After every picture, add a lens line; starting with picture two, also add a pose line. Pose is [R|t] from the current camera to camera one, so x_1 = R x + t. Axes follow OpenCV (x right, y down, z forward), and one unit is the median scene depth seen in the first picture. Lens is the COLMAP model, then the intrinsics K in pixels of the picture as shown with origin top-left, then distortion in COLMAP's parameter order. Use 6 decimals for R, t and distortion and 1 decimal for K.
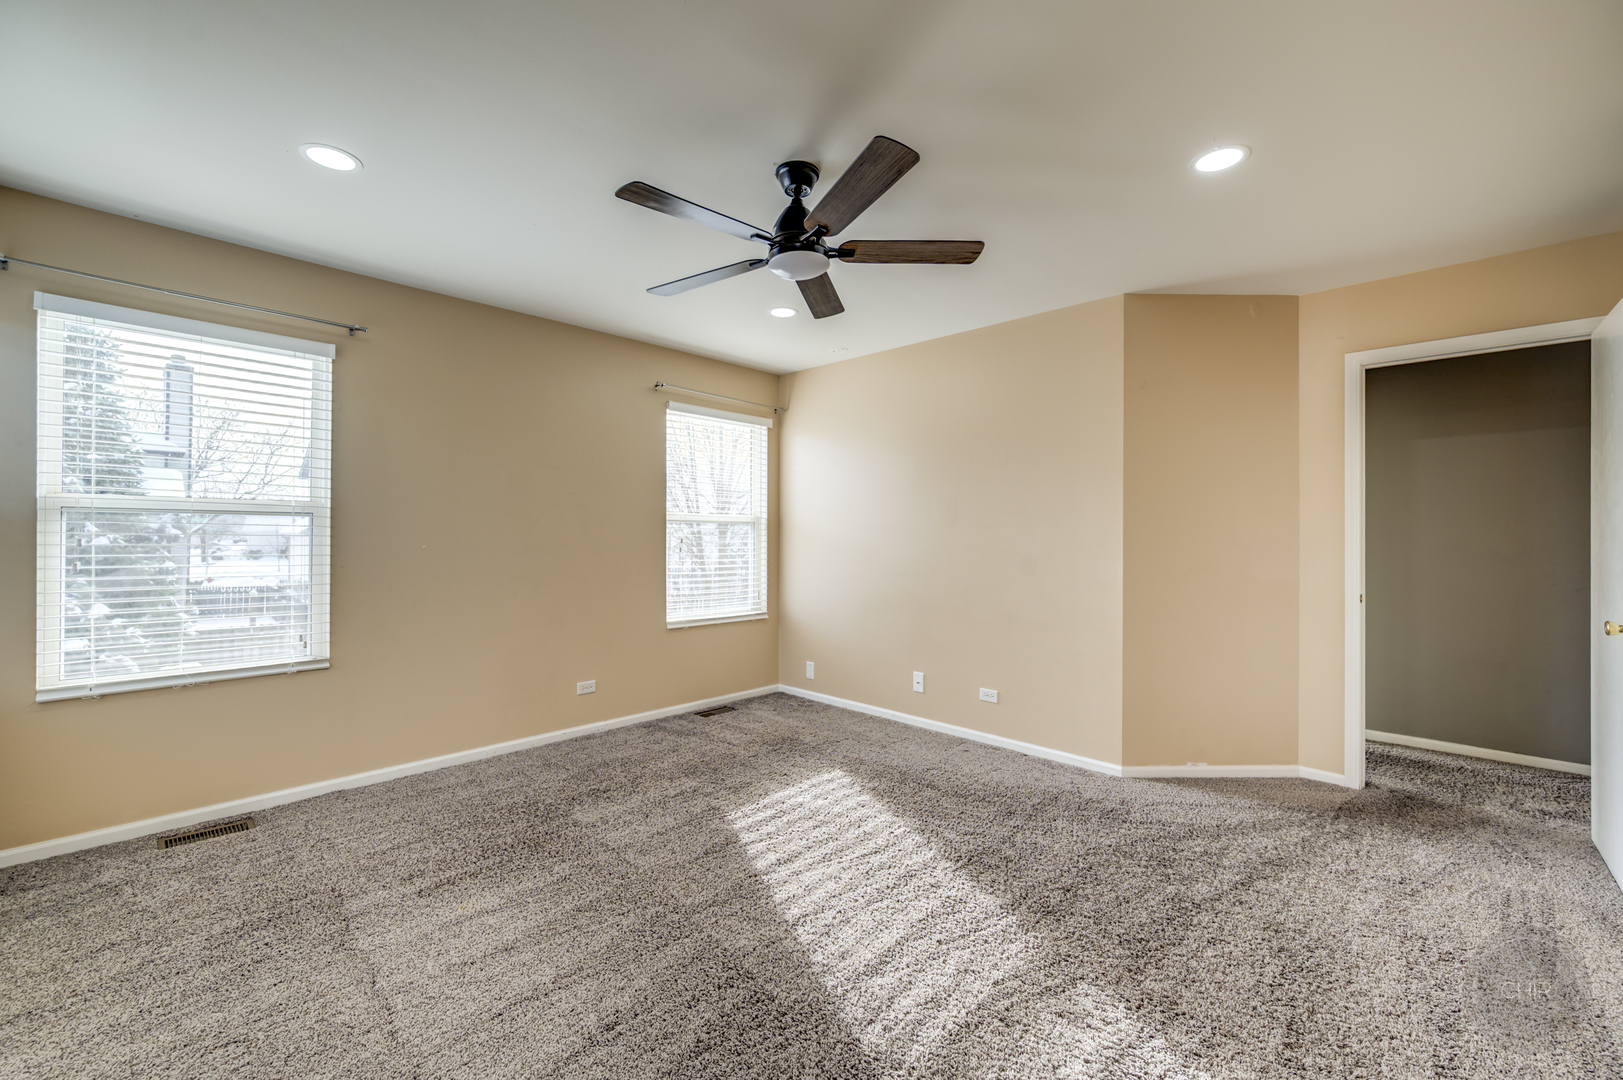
lens RADIAL K [[660.4, 0, 817.3], [0, 660.4, 532.0], [0, 0, 1]] dist [0.000049, -0.000082]
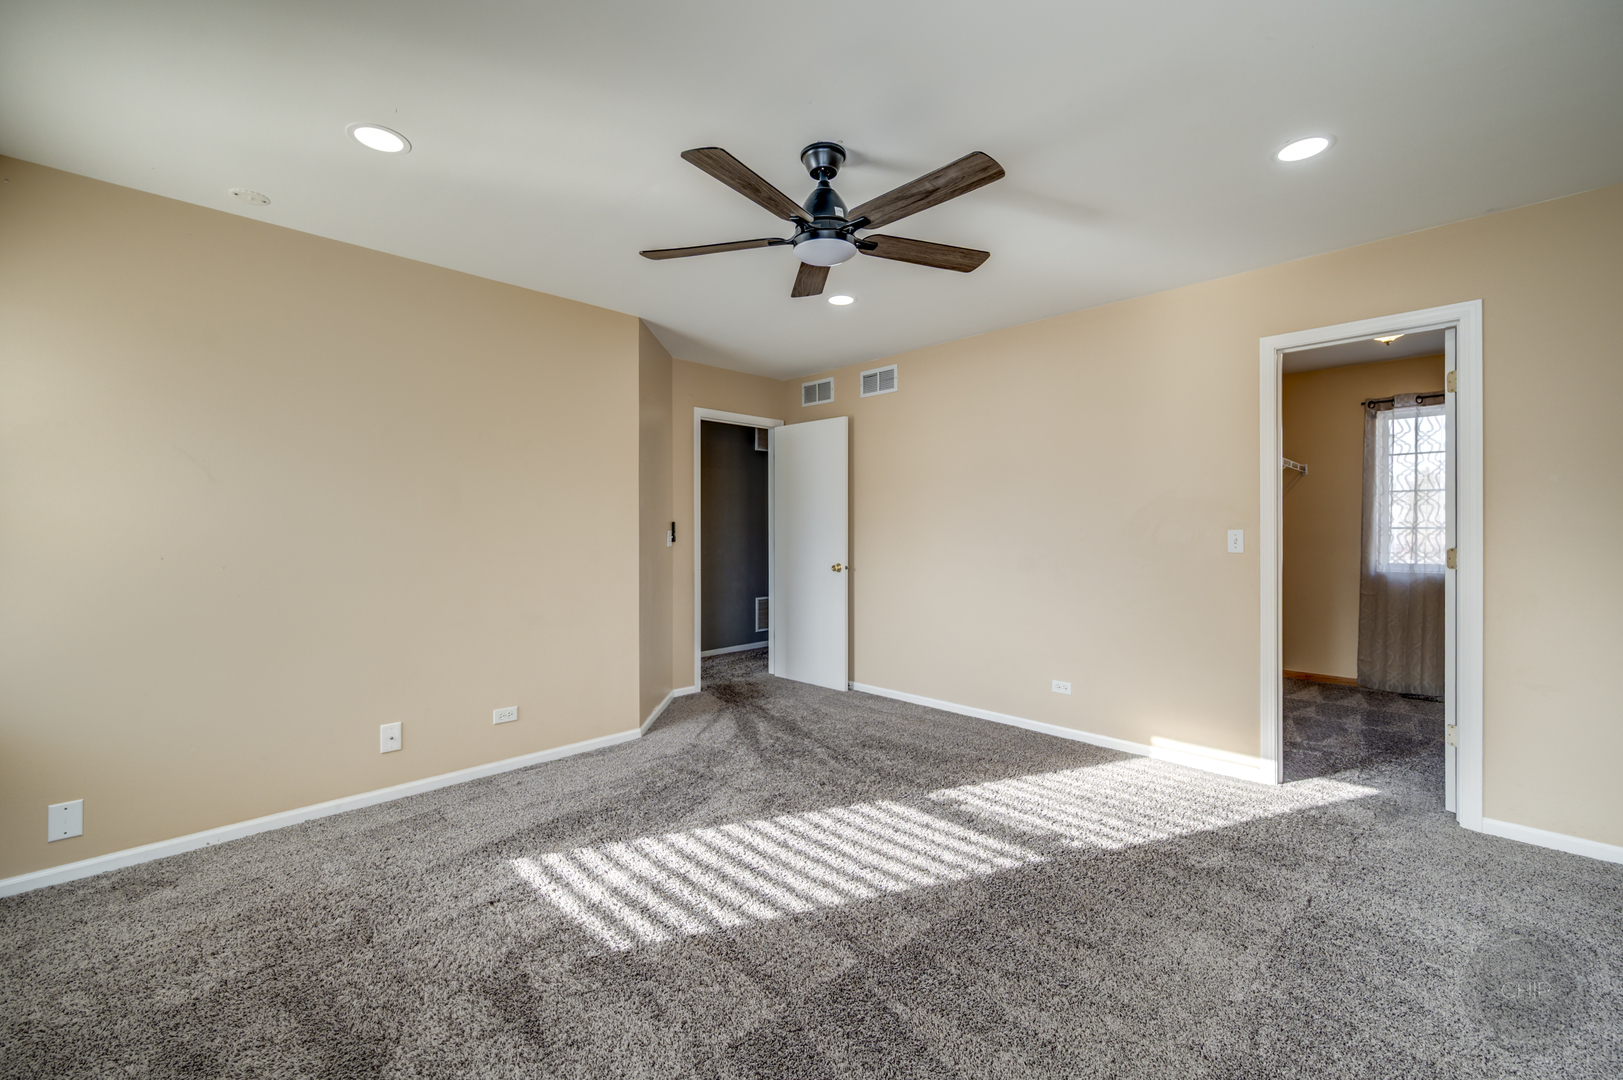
lens RADIAL K [[660.4, 0, 817.3], [0, 660.4, 532.0], [0, 0, 1]] dist [0.000049, -0.000082]
pose [[0.000123, -0.003263, 0.999995, -0.721871], [-0.002776, 0.999991, 0.003264, 0.010220], [-0.999996, -0.002776, 0.000114, 0.735557]]
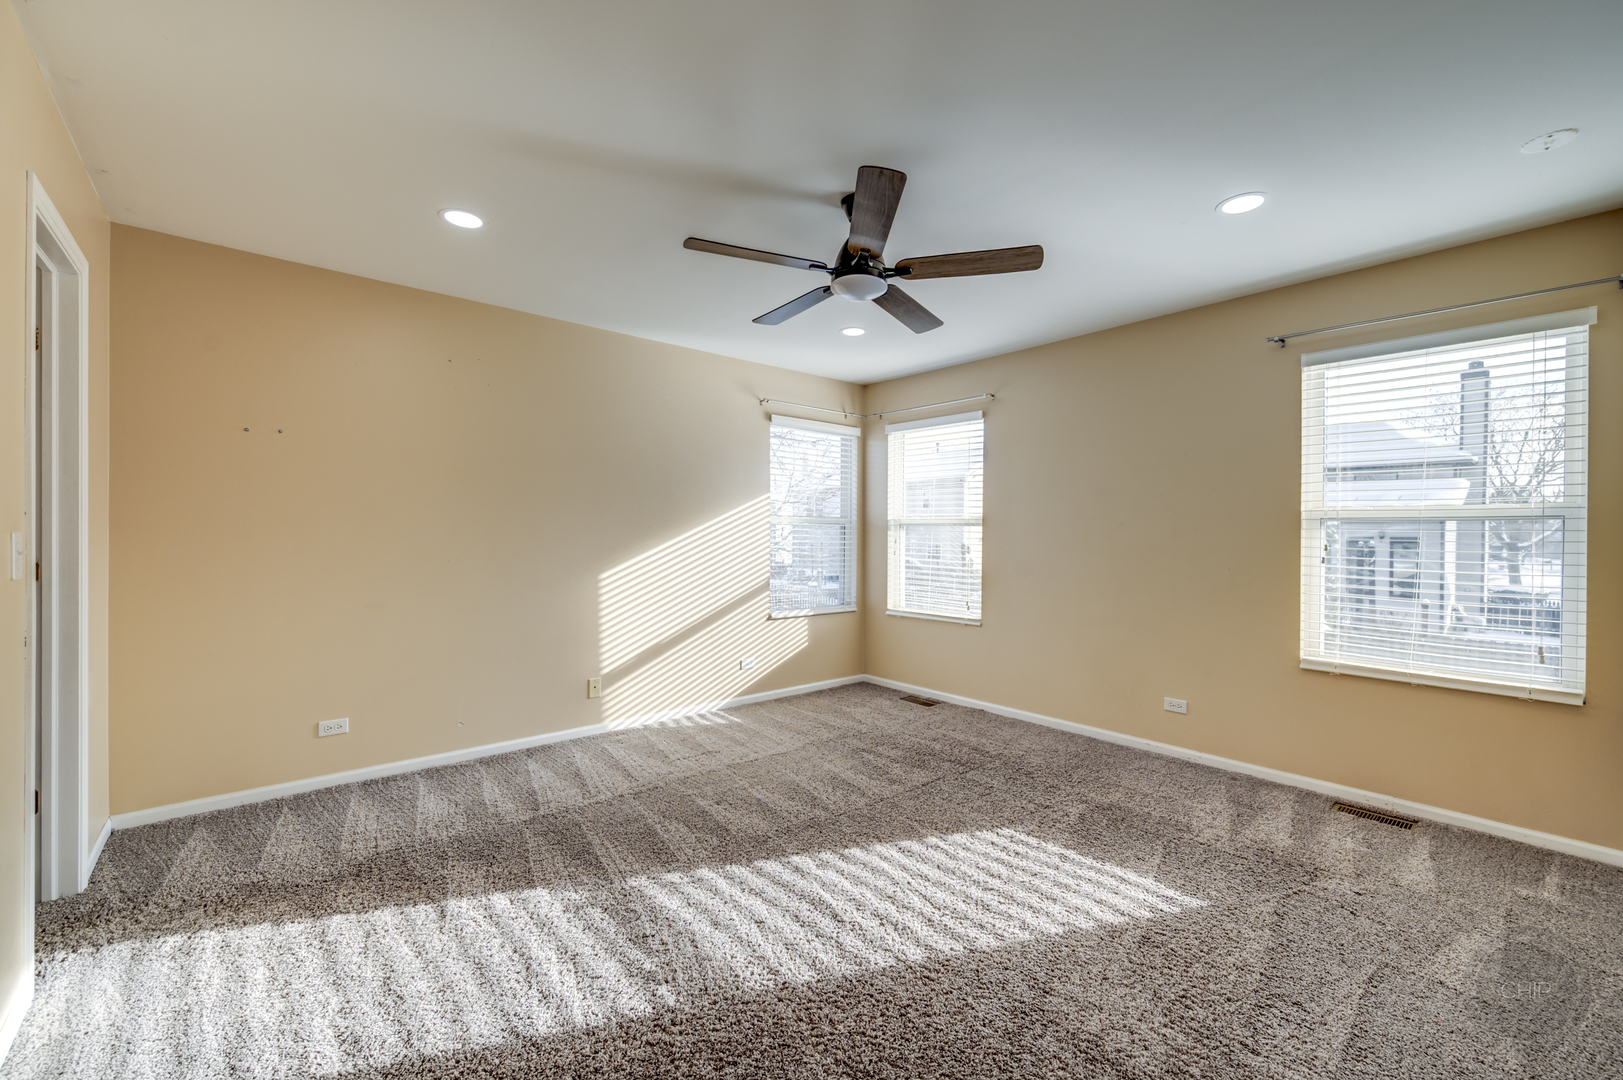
lens RADIAL K [[660.4, 0, 817.3], [0, 660.4, 532.0], [0, 0, 1]] dist [0.000049, -0.000082]
pose [[-0.097938, -0.011844, -0.995122, 0.773482], [-0.003748, 0.999926, -0.011532, 0.009560], [0.995185, 0.002600, -0.097975, 0.749826]]
